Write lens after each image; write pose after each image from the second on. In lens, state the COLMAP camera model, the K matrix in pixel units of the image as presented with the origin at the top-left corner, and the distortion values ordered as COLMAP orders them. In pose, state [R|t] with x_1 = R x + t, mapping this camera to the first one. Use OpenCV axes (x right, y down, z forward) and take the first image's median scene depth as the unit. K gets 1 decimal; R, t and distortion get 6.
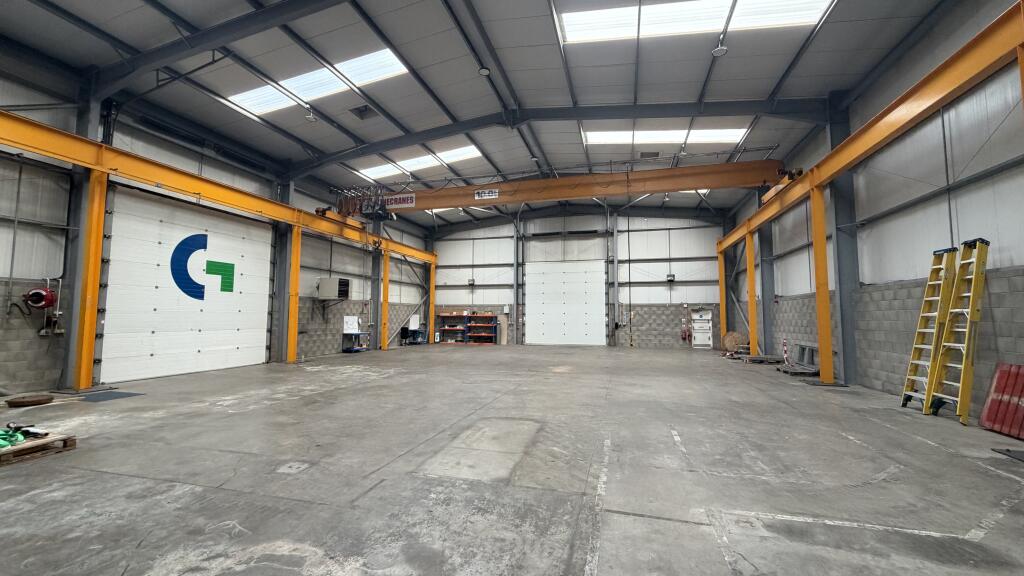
lens RADIAL K [[405.8, 0, 511.6], [0, 405.8, 287.5], [0, 0, 1]] dist [-0.000880, -0.000202]
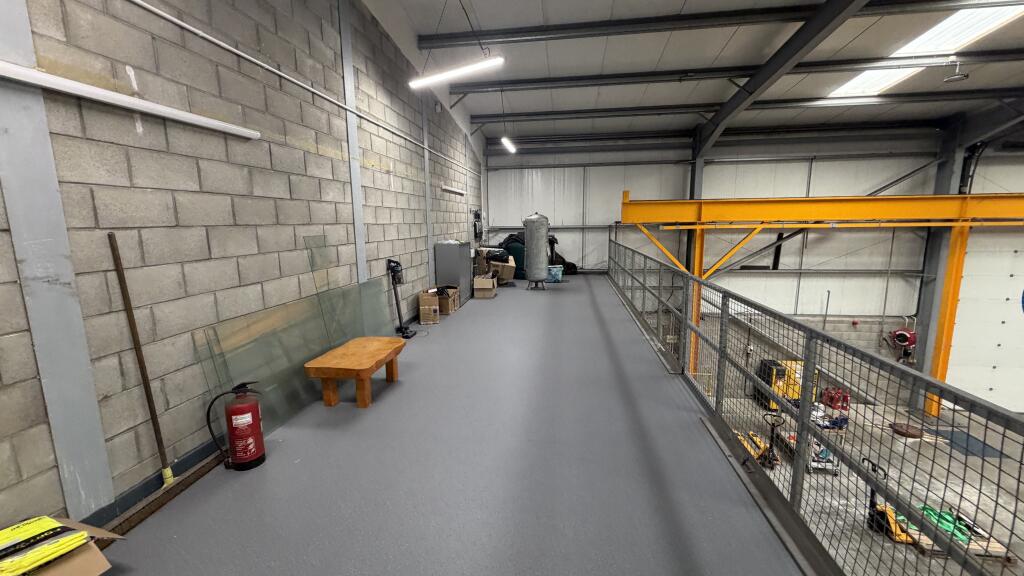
lens RADIAL K [[405.8, 0, 509.0], [0, 405.8, 285.6], [0, 0, 1]] dist [-0.000880, -0.000202]
pose [[0.130777, 0.150577, -0.979910, -0.109416], [0.085759, 0.982976, 0.162494, -0.342694], [0.987696, -0.105286, 0.115638, -0.246575]]
